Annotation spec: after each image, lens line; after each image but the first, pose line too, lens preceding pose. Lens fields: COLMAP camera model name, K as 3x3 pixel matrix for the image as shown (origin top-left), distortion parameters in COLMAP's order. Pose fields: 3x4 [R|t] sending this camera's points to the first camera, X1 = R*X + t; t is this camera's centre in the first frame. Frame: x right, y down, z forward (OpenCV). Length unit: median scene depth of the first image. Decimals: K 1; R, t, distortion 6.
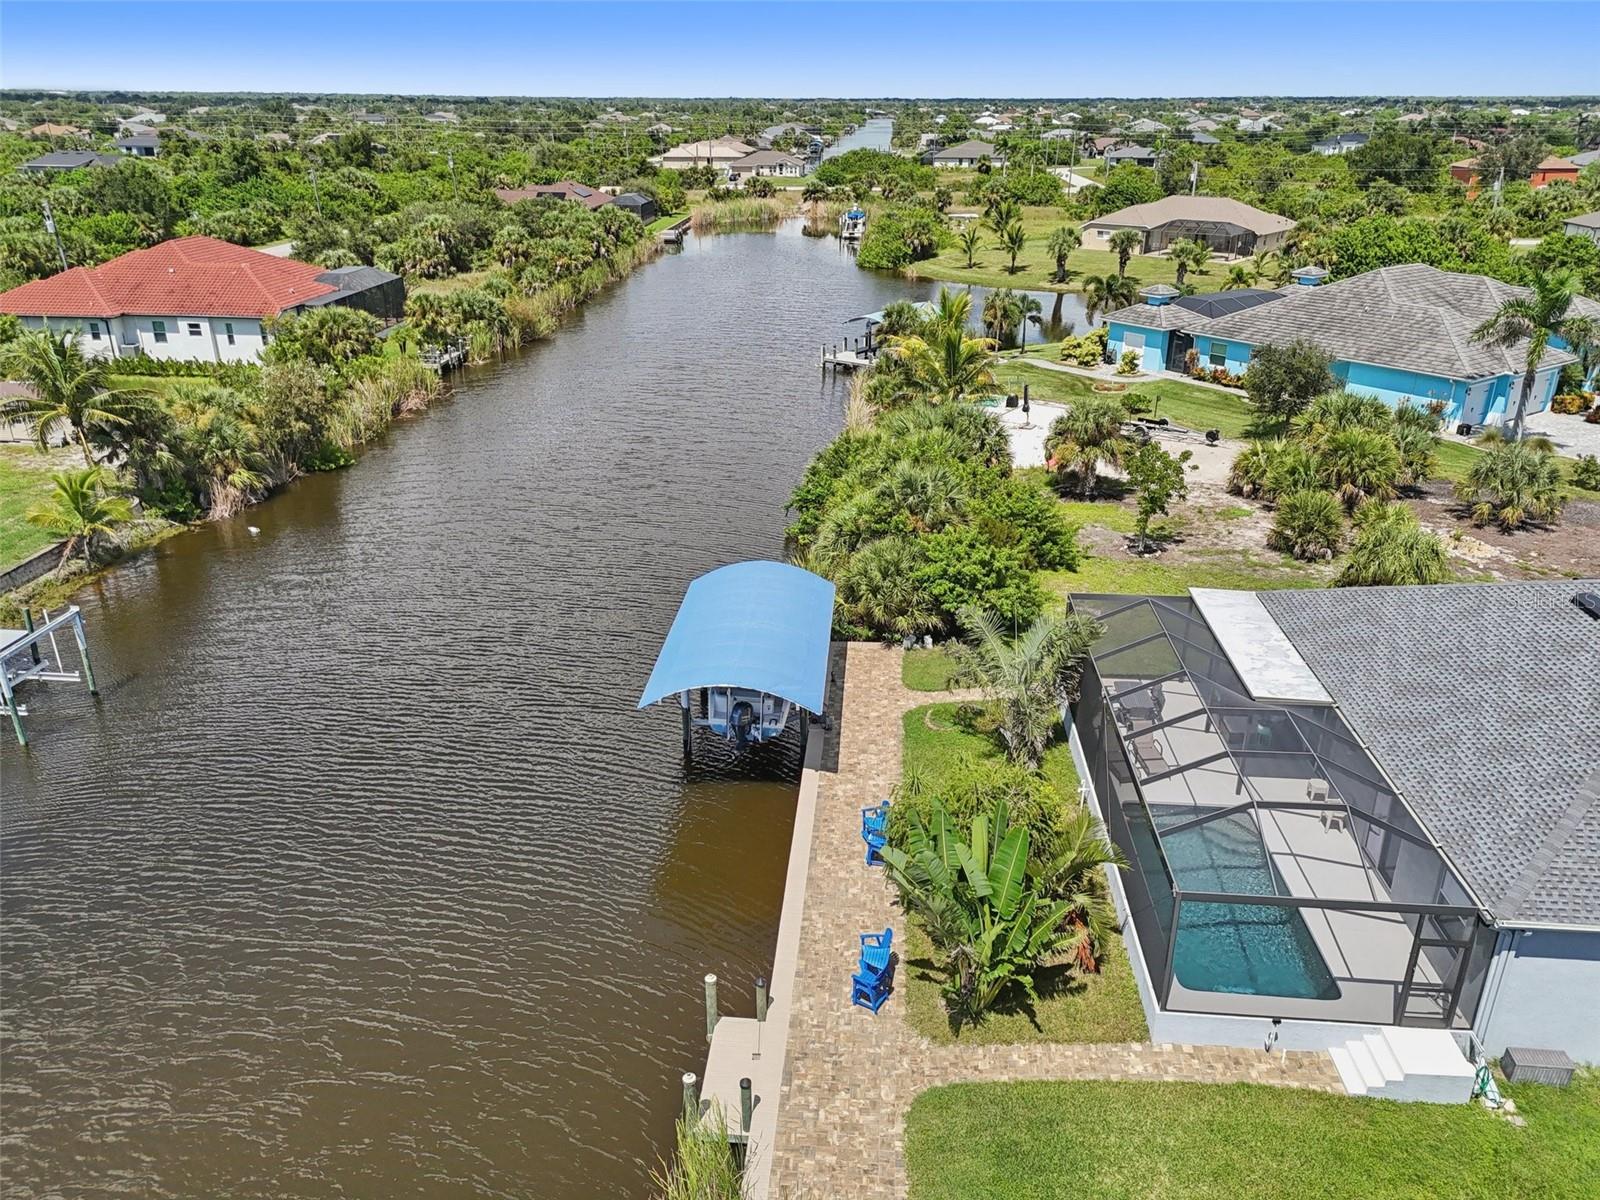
lens RADIAL K [[1179.1, 0, 802.6], [0, 1179.1, 601.5], [0, 0, 1]] dist [0.068080, -0.057196]
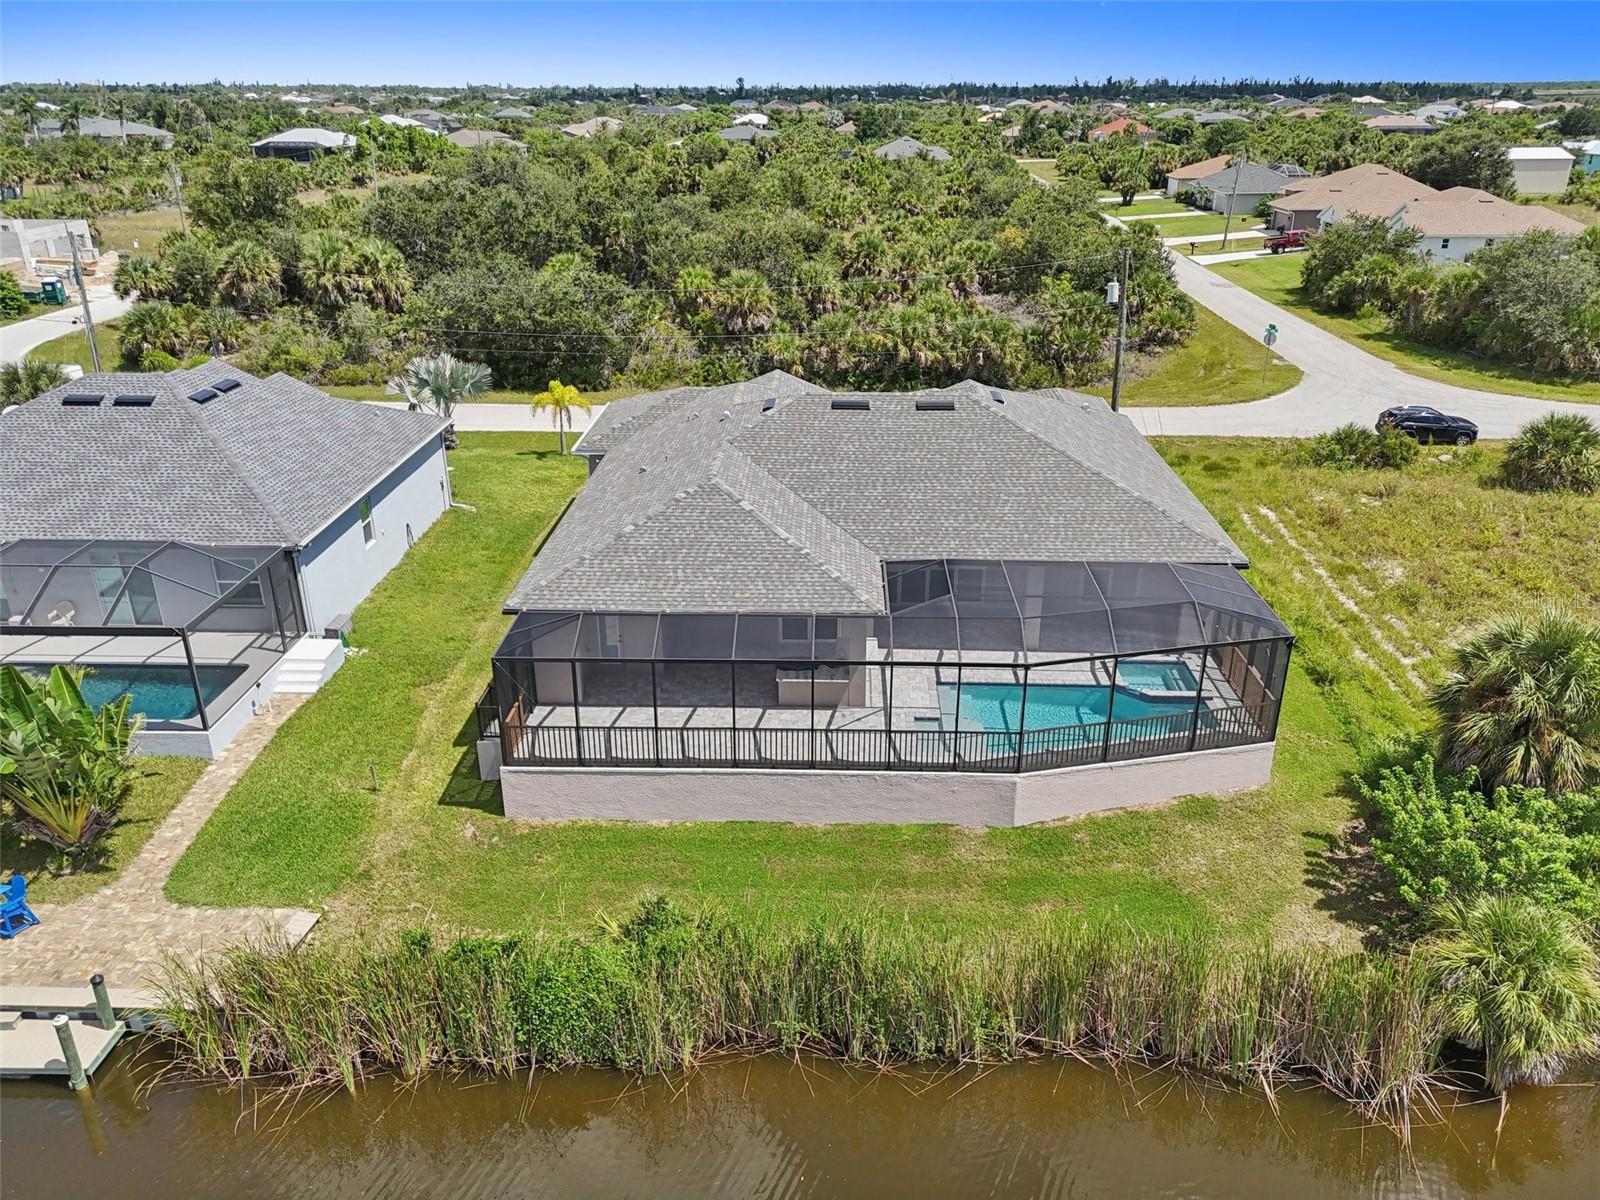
lens RADIAL K [[1174.0, 0, 801.8], [0, 1174.0, 595.3], [0, 0, 1]] dist [0.070547, -0.060333]
pose [[-0.037918, -0.396215, 0.917374, -0.238809], [0.390145, 0.839305, 0.378622, -0.002217], [-0.919972, 0.372265, 0.122757, 0.063788]]
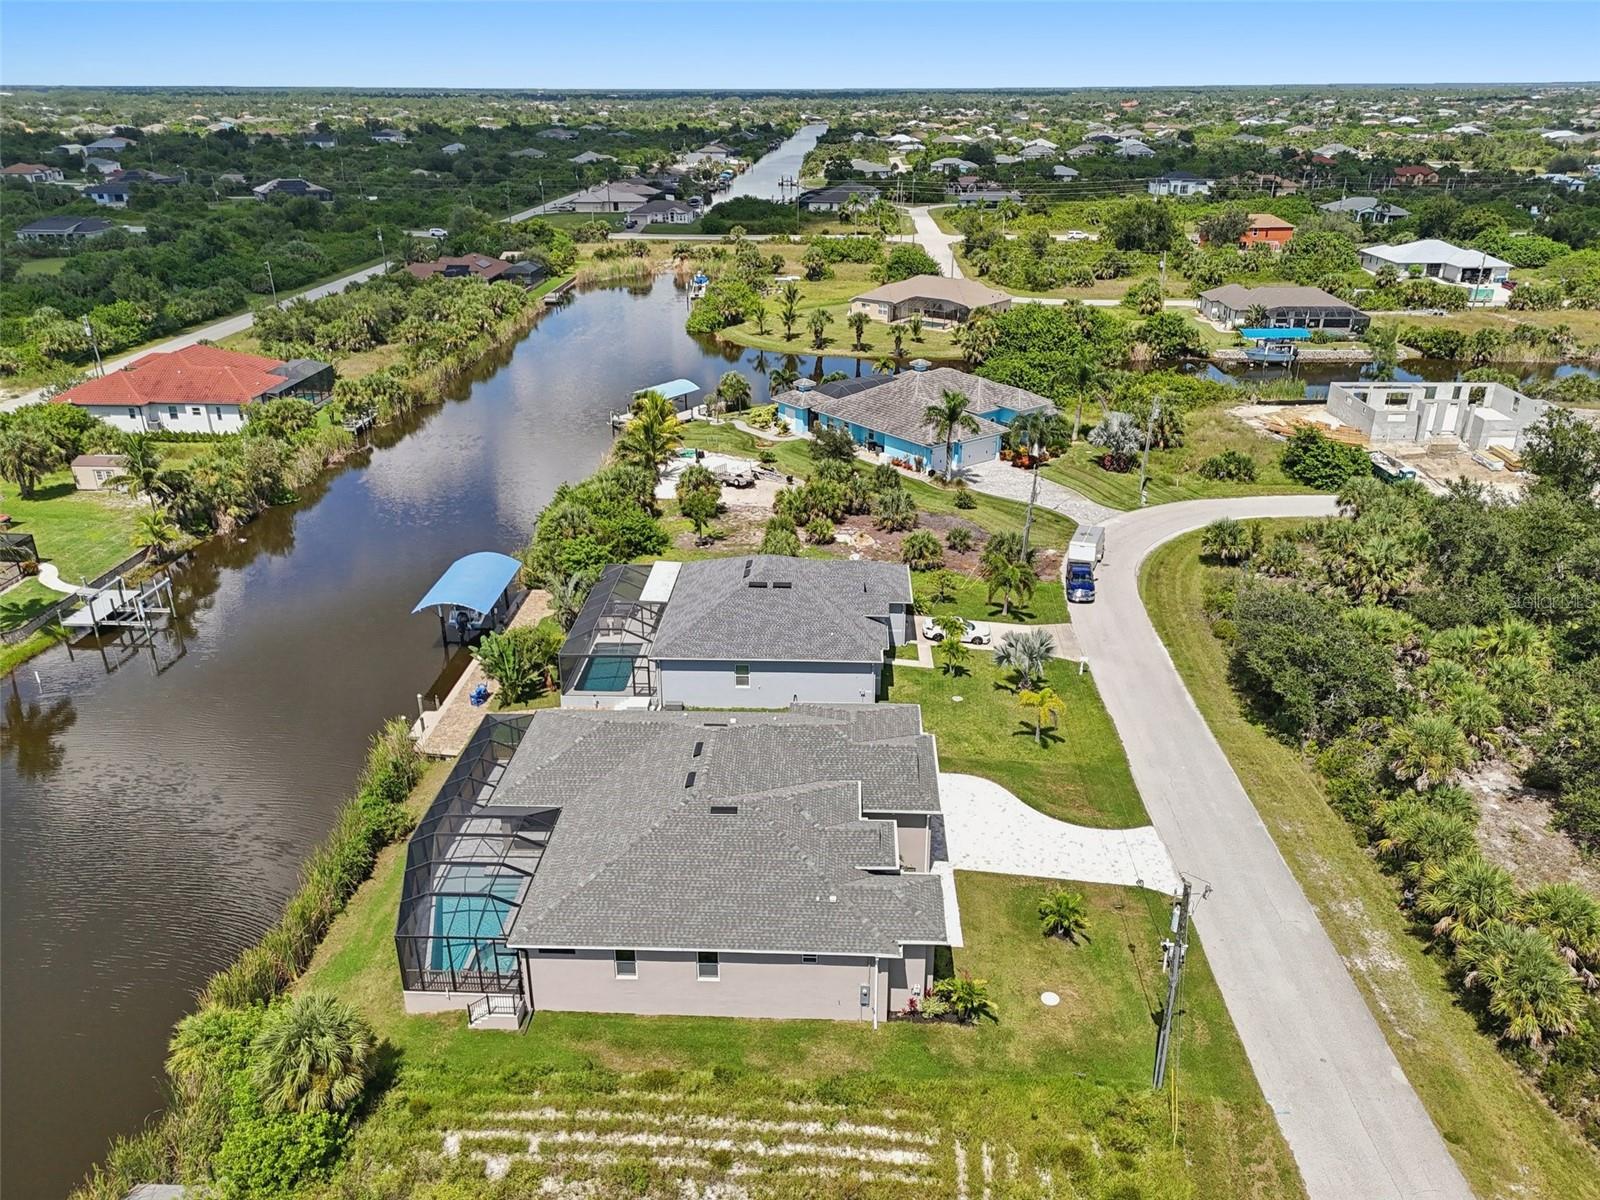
lens RADIAL K [[1174.0, 0, 801.8], [0, 1174.0, 595.3], [0, 0, 1]] dist [0.070547, -0.060333]
pose [[0.999425, -0.017562, 0.028992, 0.247137], [0.017436, 0.999837, 0.004586, 0.022629], [-0.029068, -0.004078, 0.999569, -0.610746]]
